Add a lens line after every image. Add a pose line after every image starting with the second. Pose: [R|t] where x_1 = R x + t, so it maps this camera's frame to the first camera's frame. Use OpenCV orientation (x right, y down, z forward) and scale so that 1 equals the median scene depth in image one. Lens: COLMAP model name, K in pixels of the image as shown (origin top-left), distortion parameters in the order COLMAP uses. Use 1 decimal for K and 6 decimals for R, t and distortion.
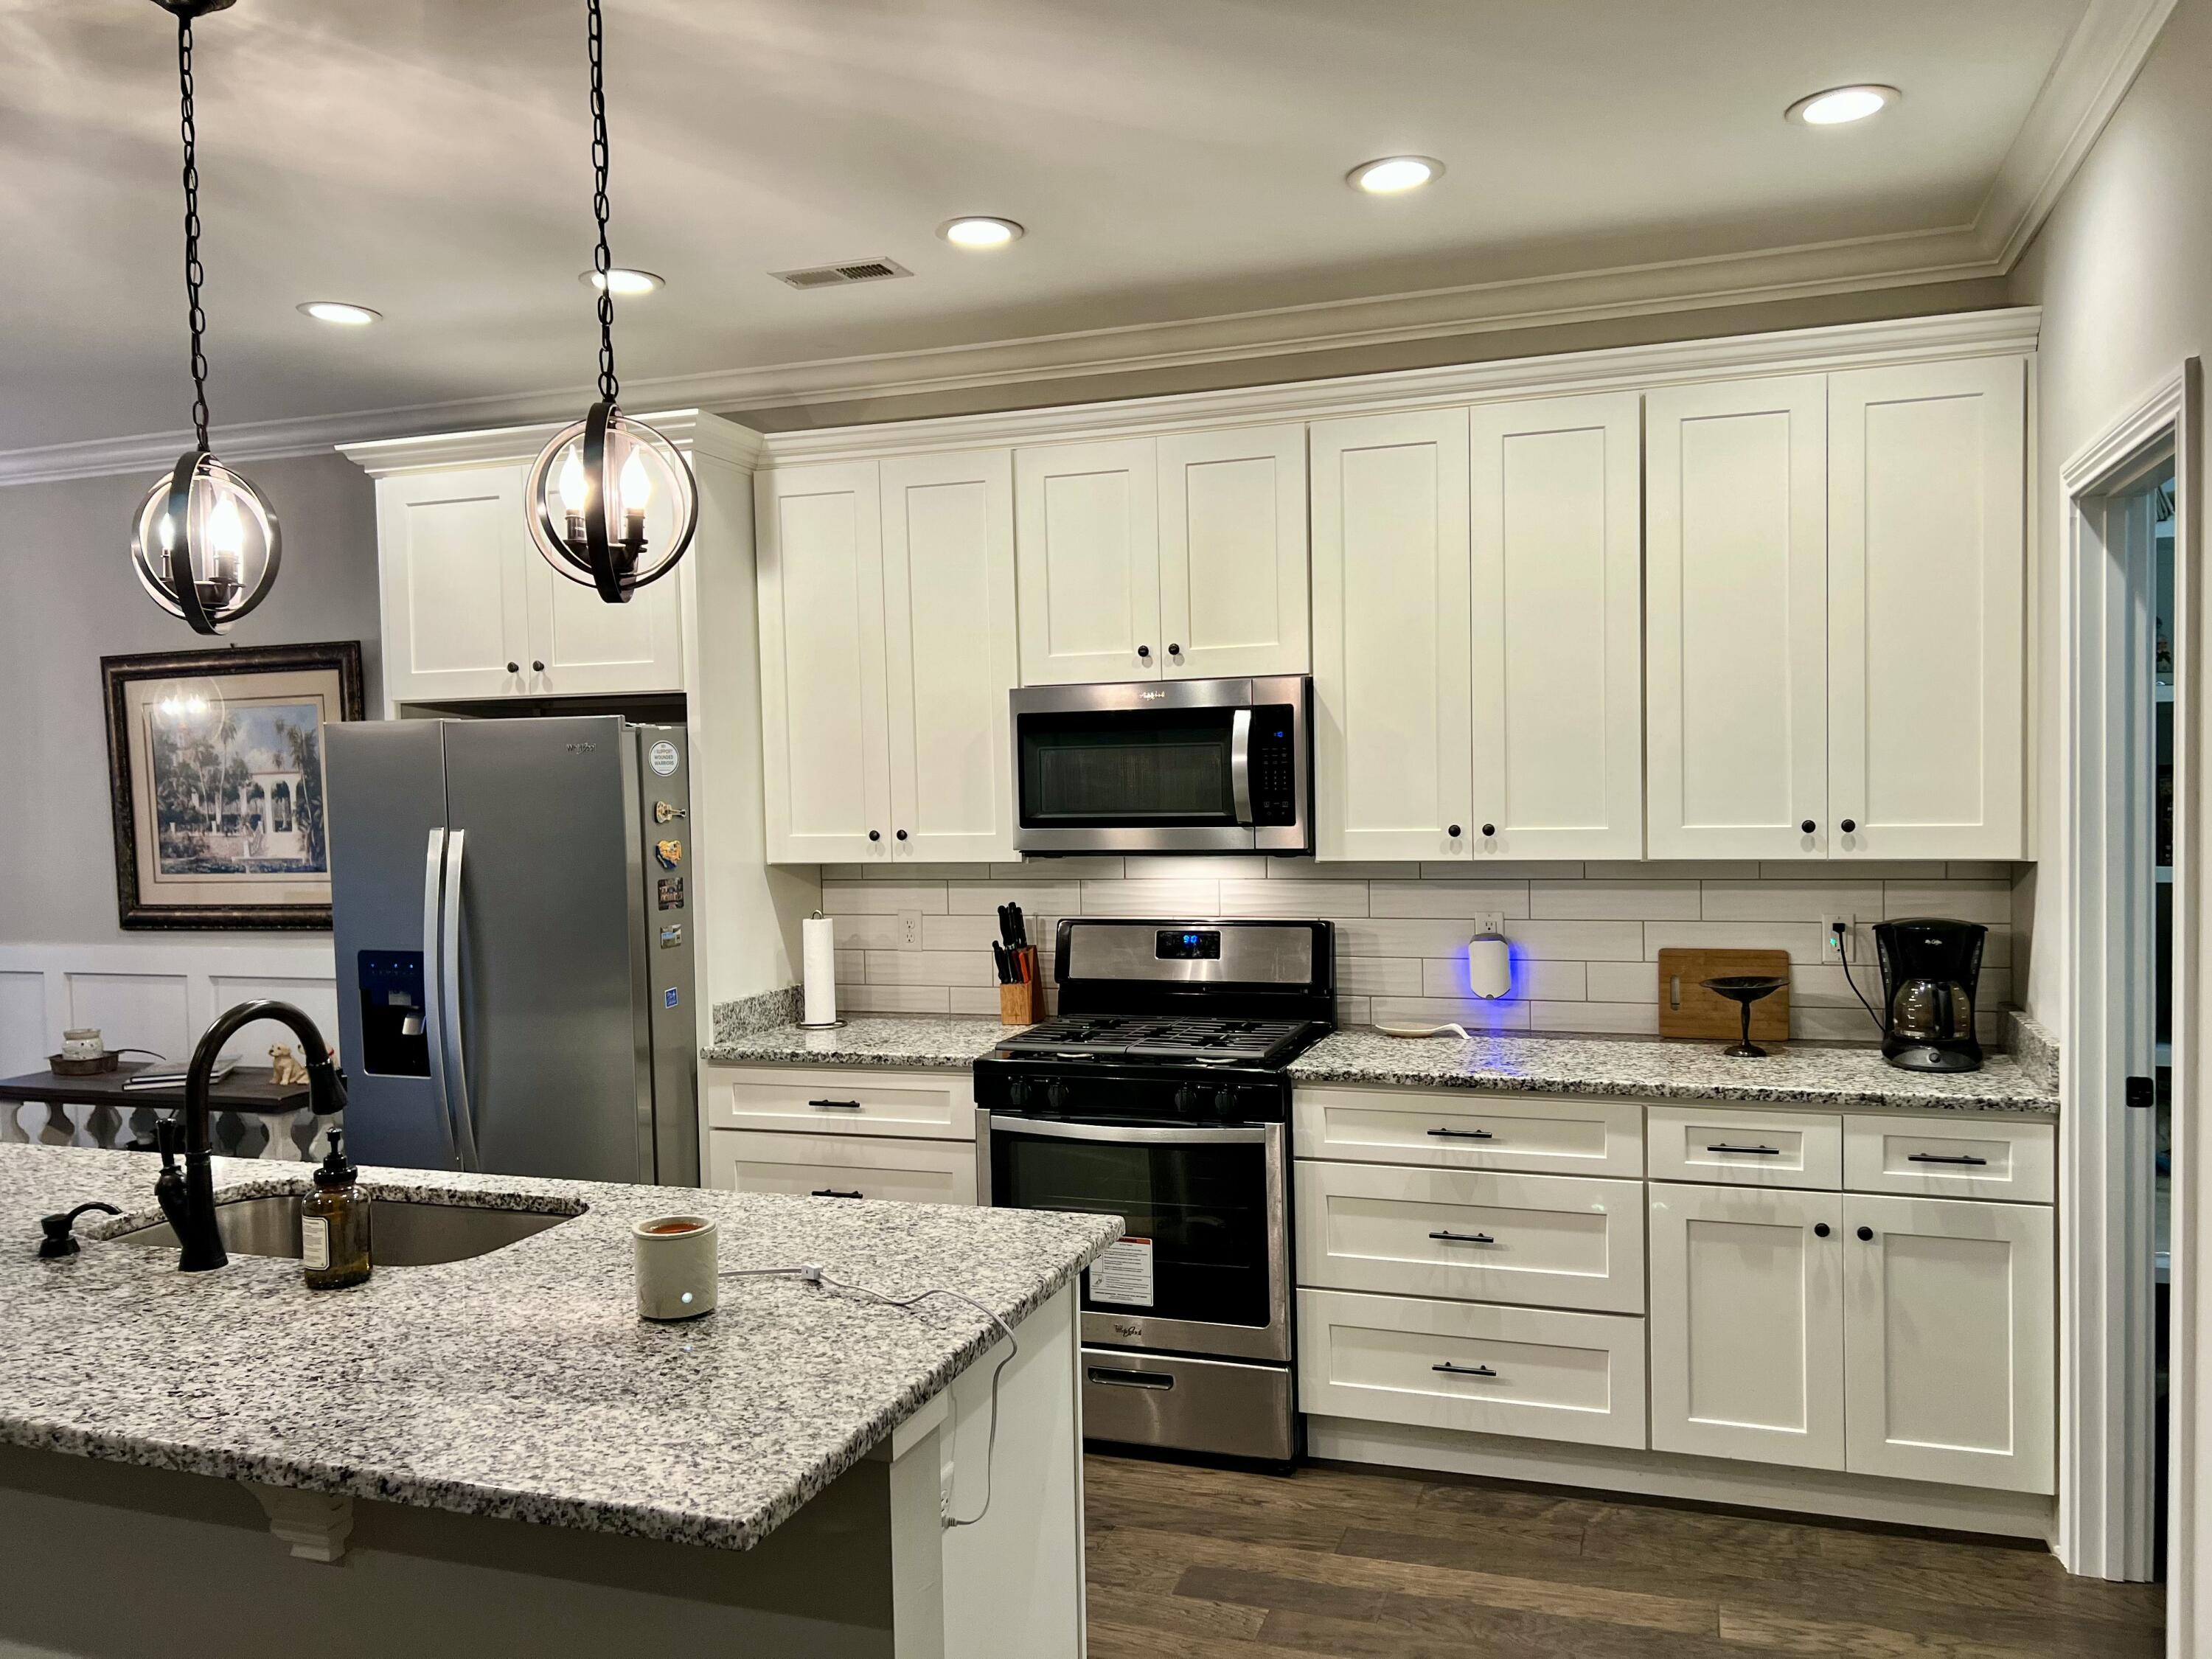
lens RADIAL K [[1680.5, 0, 1125.1], [0, 1680.5, 826.6], [0, 0, 1]] dist [0.038846, -0.031387]
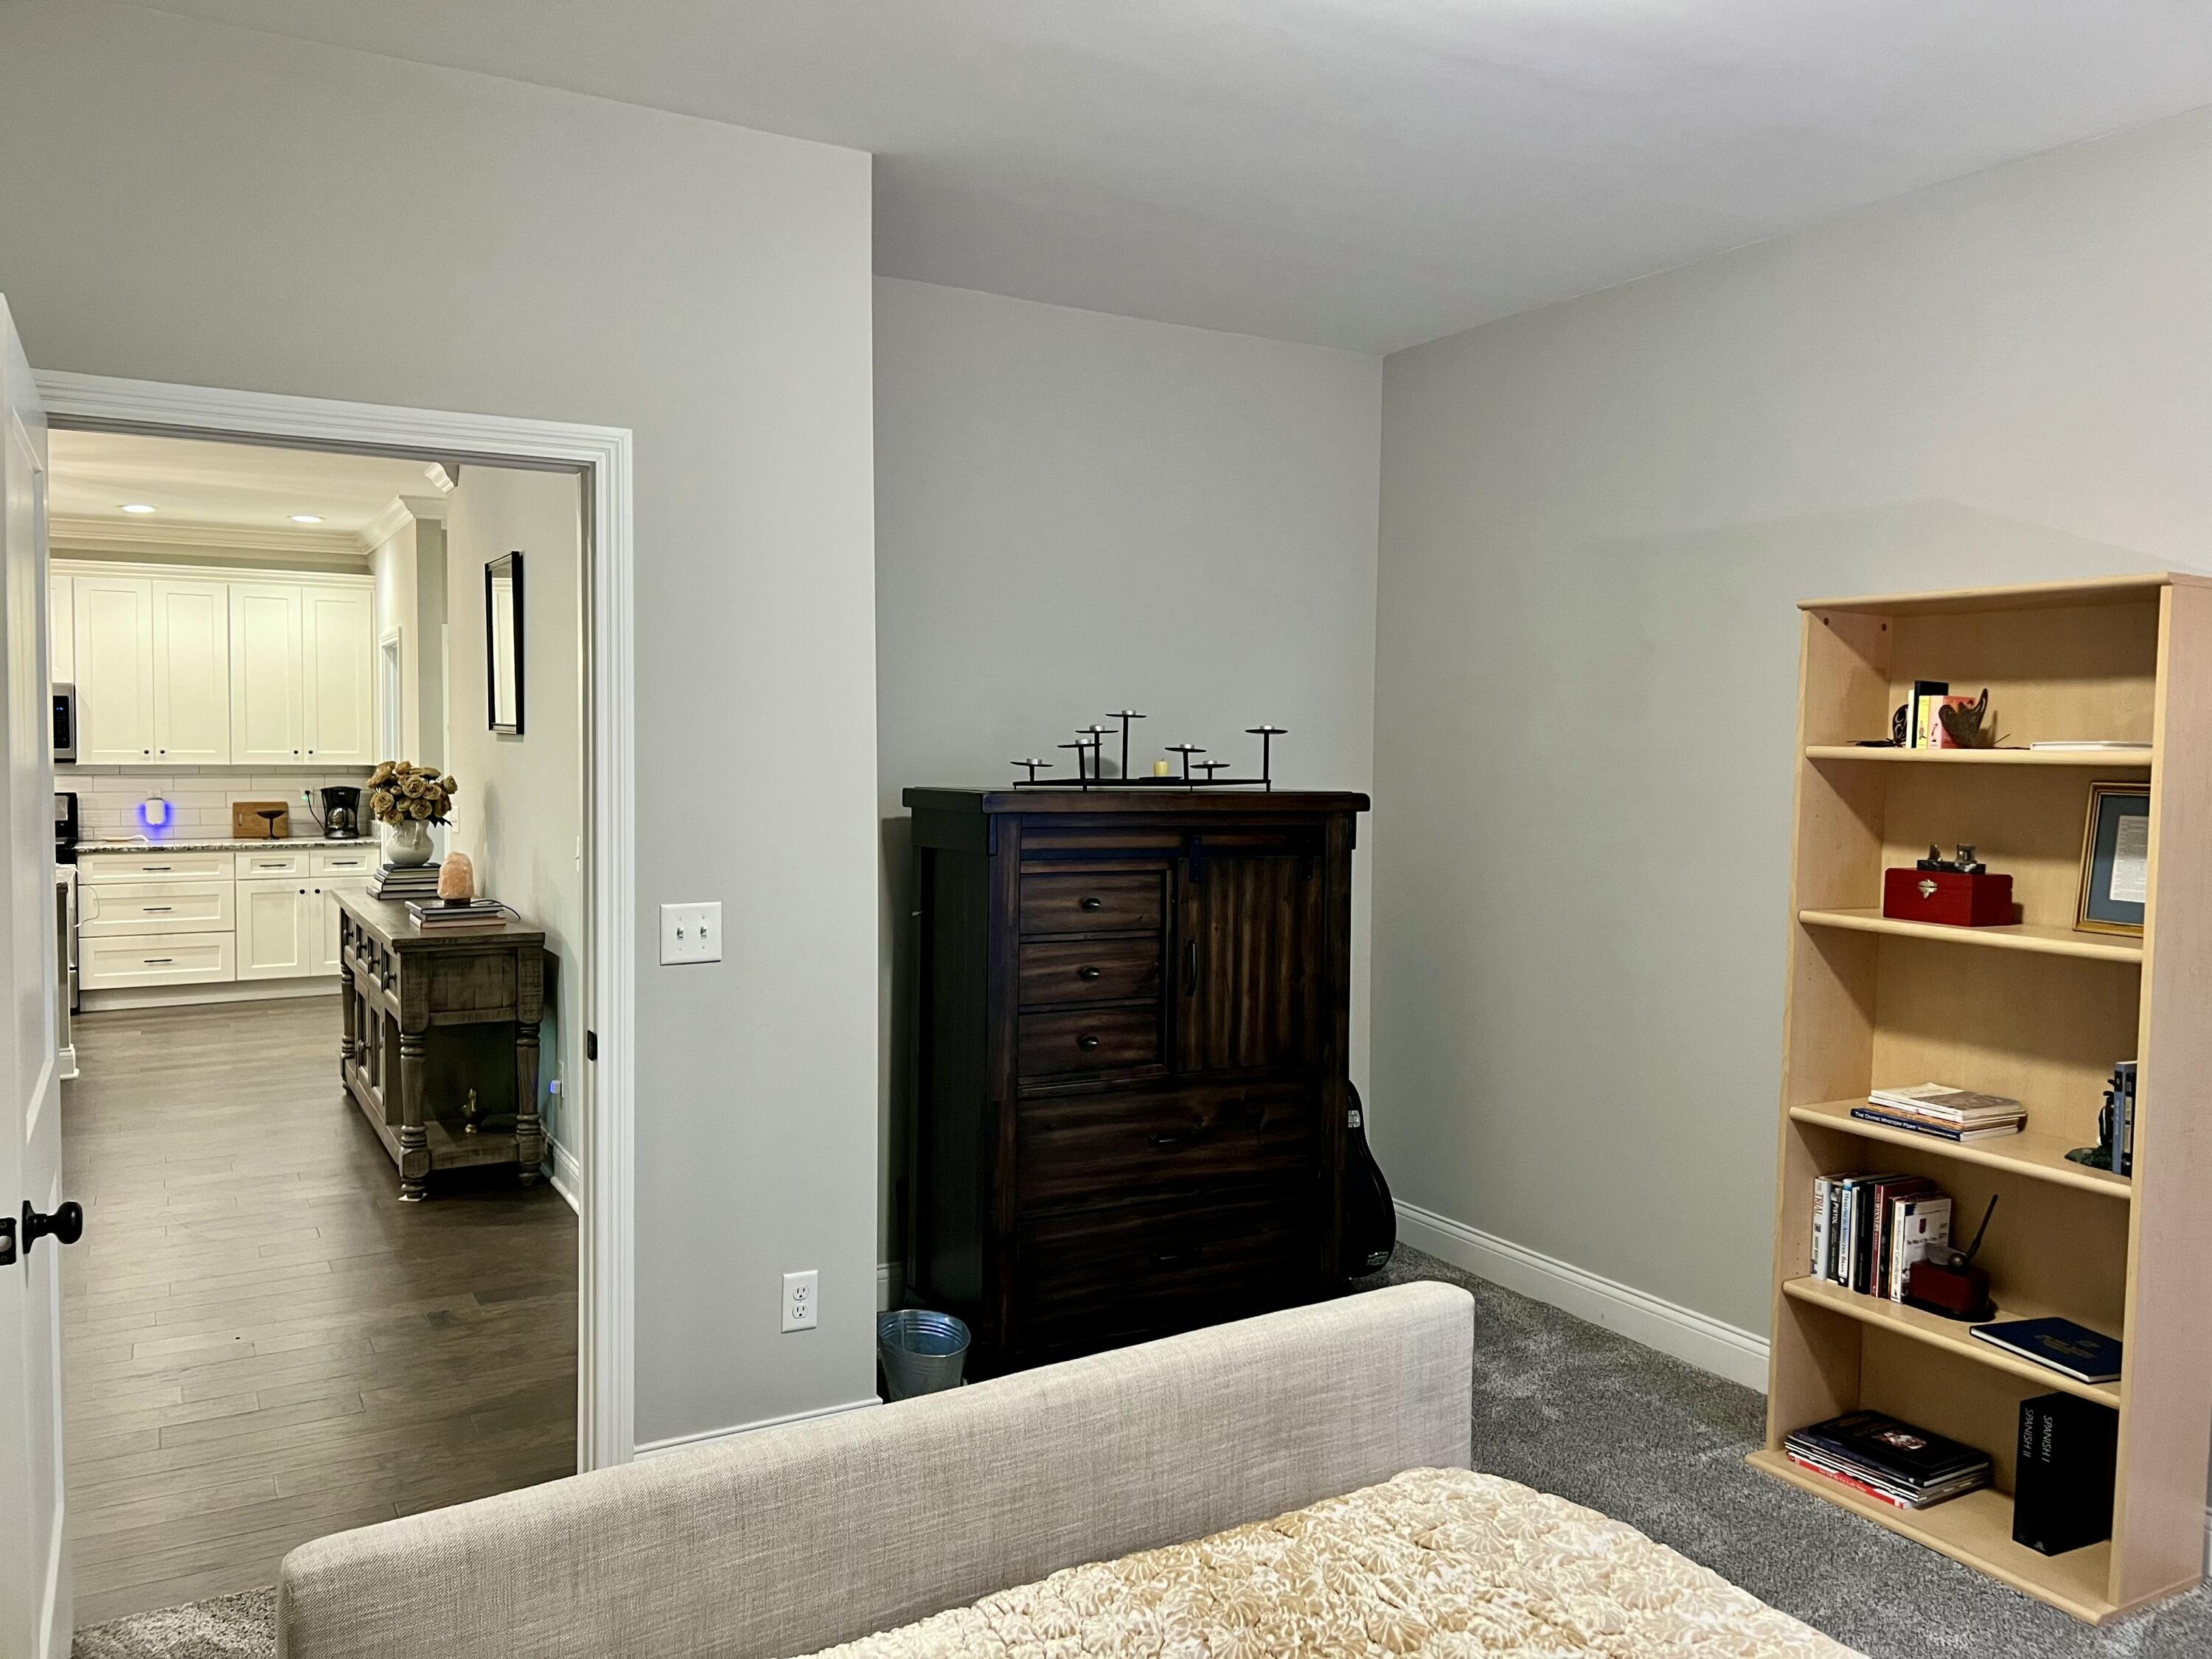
lens RADIAL K [[1680.5, 0, 1112.9], [0, 1680.5, 819.2], [0, 0, 1]] dist [0.038846, -0.031387]
pose [[0.661732, -0.006622, 0.749711, -0.802348], [0.002115, 0.999973, 0.006966, 0.094979], [-0.749737, -0.003024, 0.661729, -1.866840]]
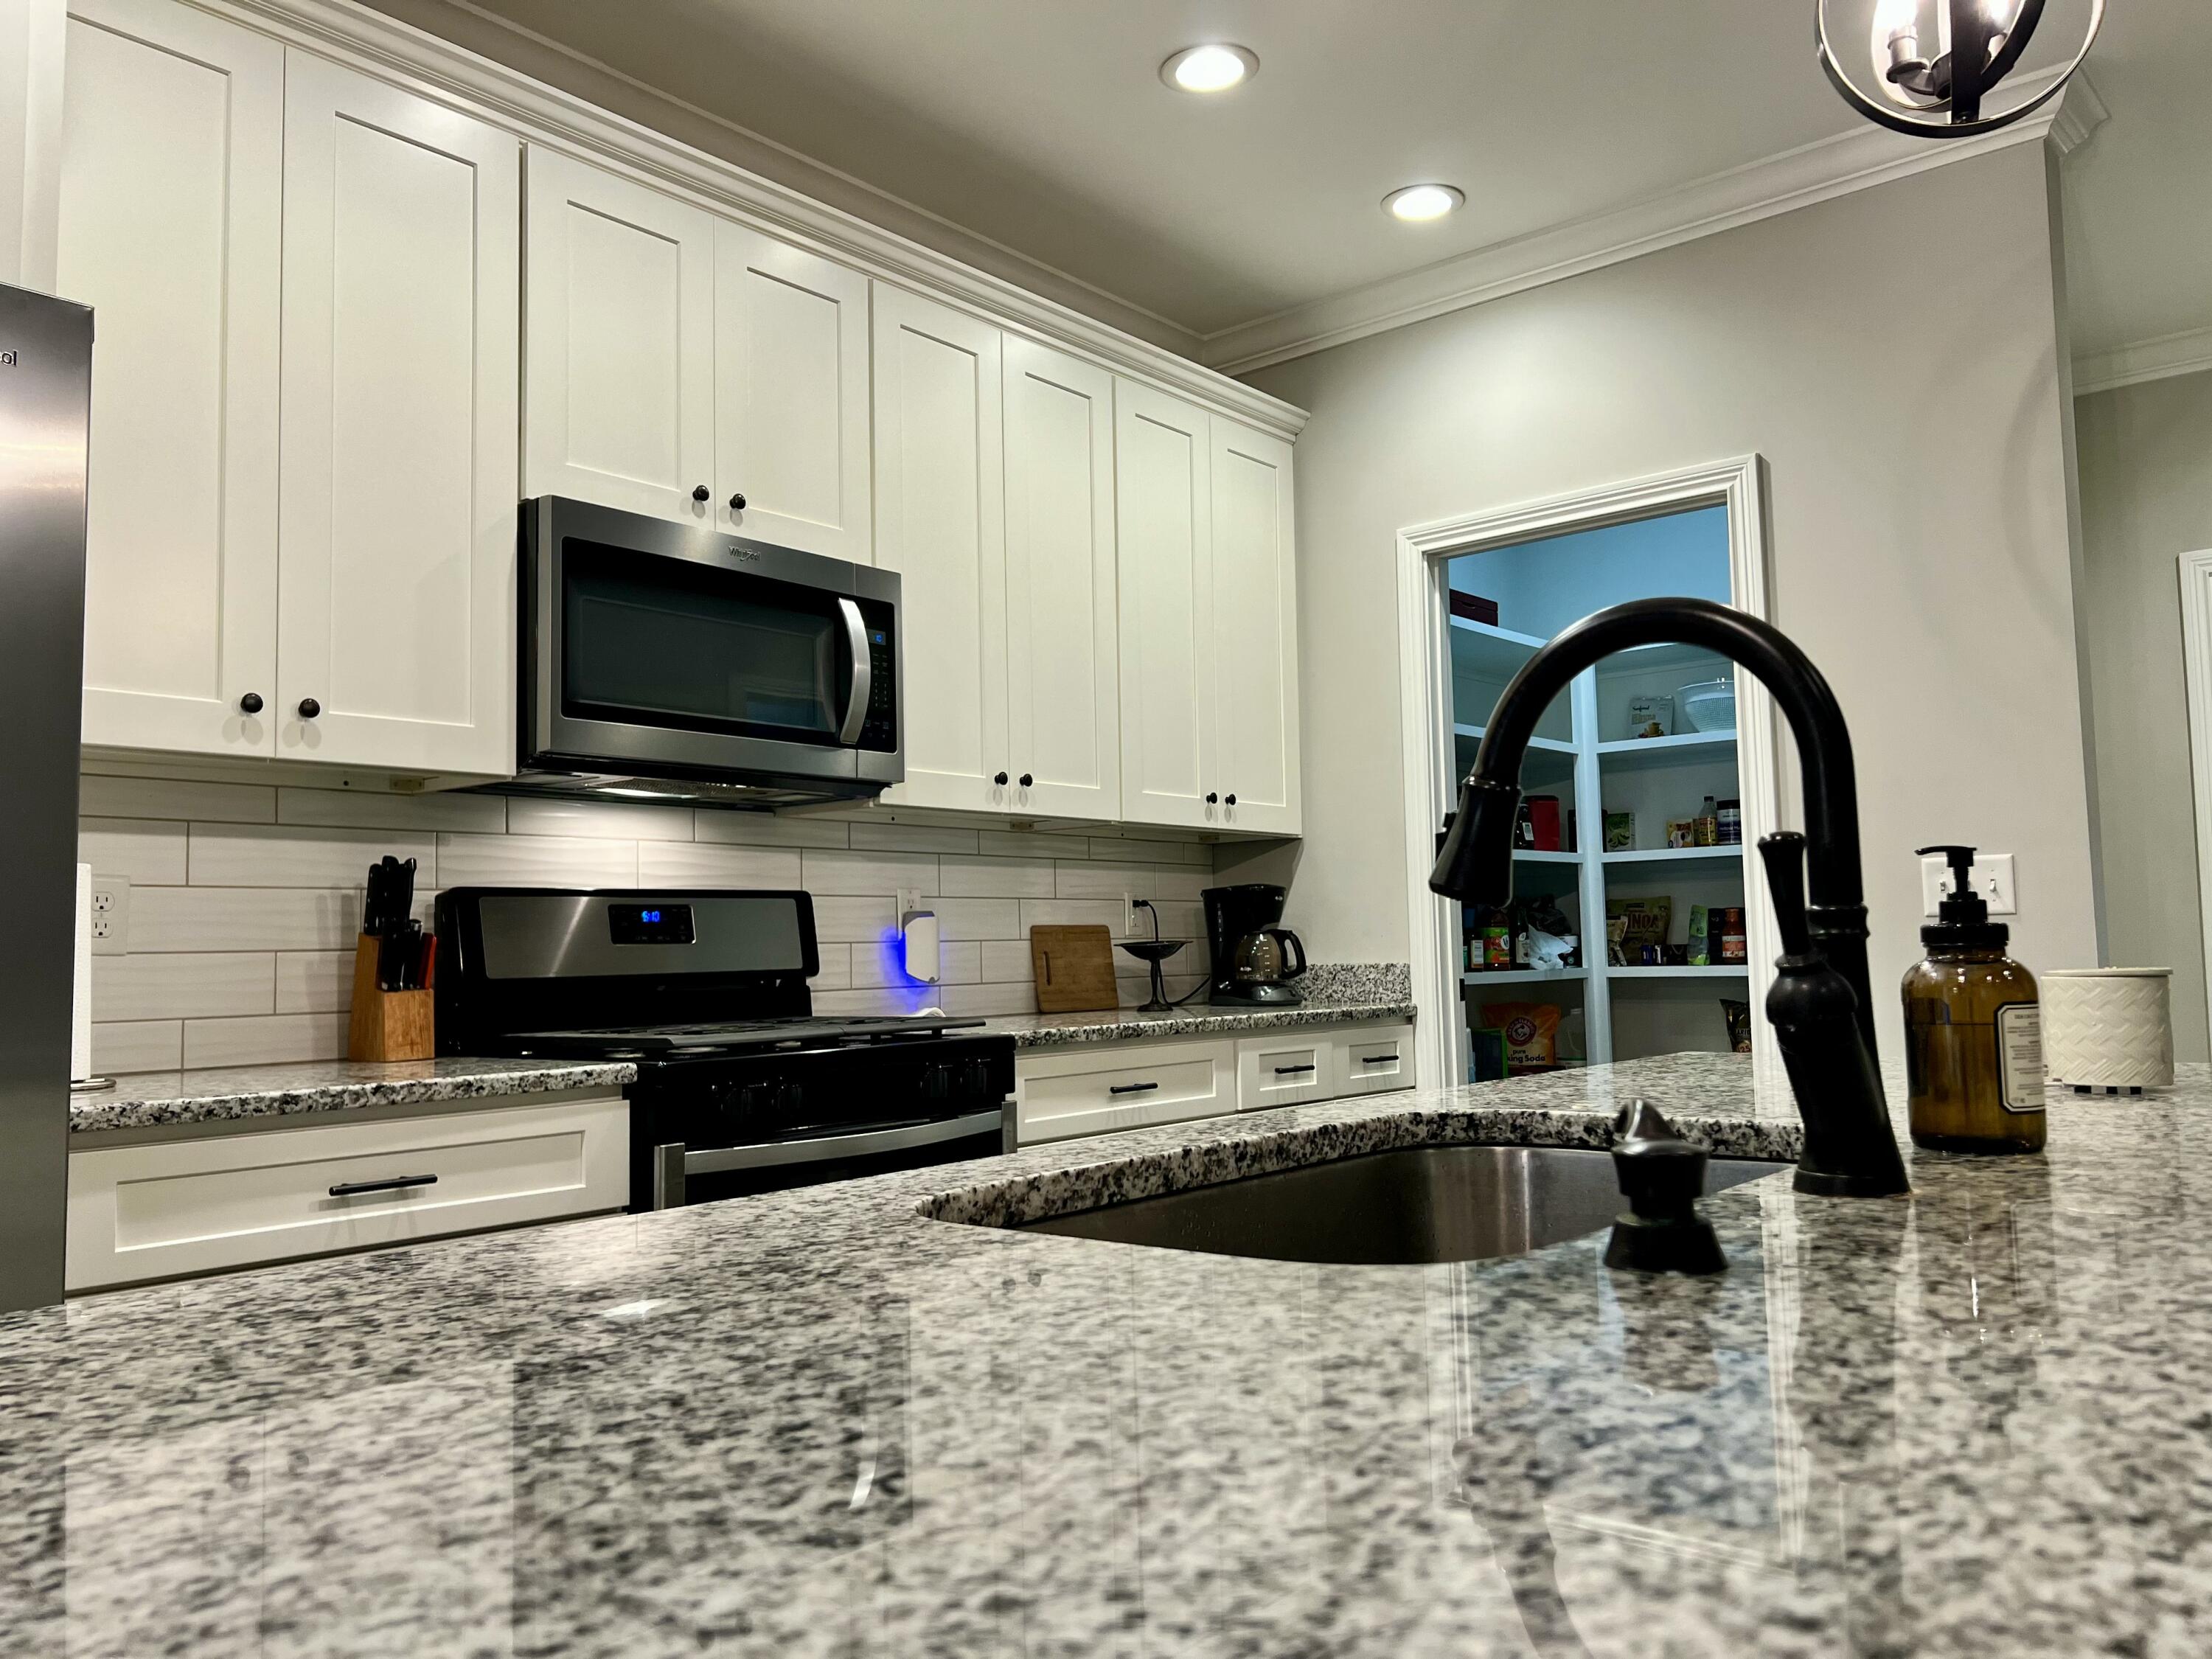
lens RADIAL K [[1680.5, 0, 1108.3], [0, 1680.5, 838.6], [0, 0, 1]] dist [0.038846, -0.031387]
pose [[0.352569, 0.077995, 0.932530, -0.693288], [0.048610, 0.993649, -0.101486, 0.143742], [-0.934522, 0.081111, 0.346539, 0.705699]]
